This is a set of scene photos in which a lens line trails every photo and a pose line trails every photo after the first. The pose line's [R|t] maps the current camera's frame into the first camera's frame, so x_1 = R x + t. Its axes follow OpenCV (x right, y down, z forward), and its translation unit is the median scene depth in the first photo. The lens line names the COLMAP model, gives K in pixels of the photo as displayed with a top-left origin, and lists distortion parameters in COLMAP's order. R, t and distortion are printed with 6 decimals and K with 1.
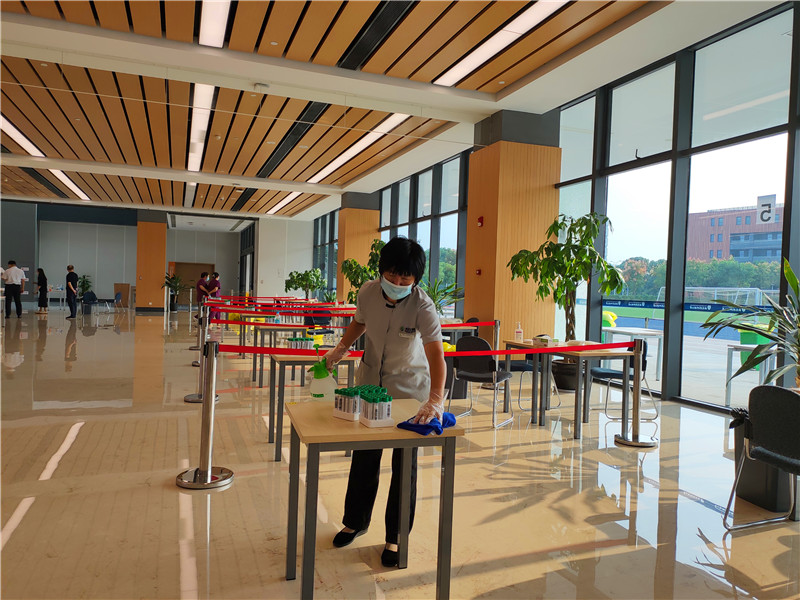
lens RADIAL K [[597.4, 0, 407.8], [0, 597.4, 299.7], [0, 0, 1]] dist [0.057983, -0.052183]
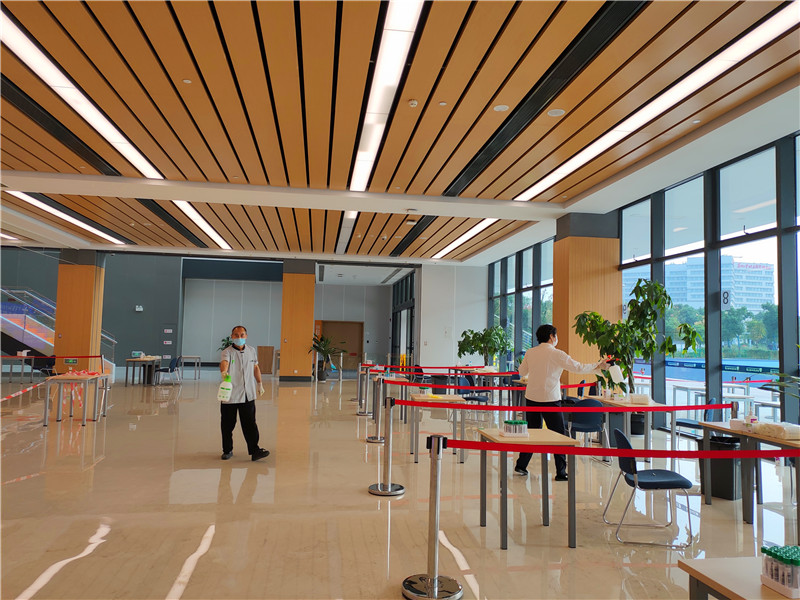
lens RADIAL K [[597.4, 0, 396.5], [0, 597.4, 296.8], [0, 0, 1]] dist [0.057983, -0.052183]
pose [[0.972441, -0.026297, -0.231660, -0.104084], [0.004107, 0.995397, -0.095754, -0.017283], [0.233111, 0.092164, 0.968073, 0.237240]]
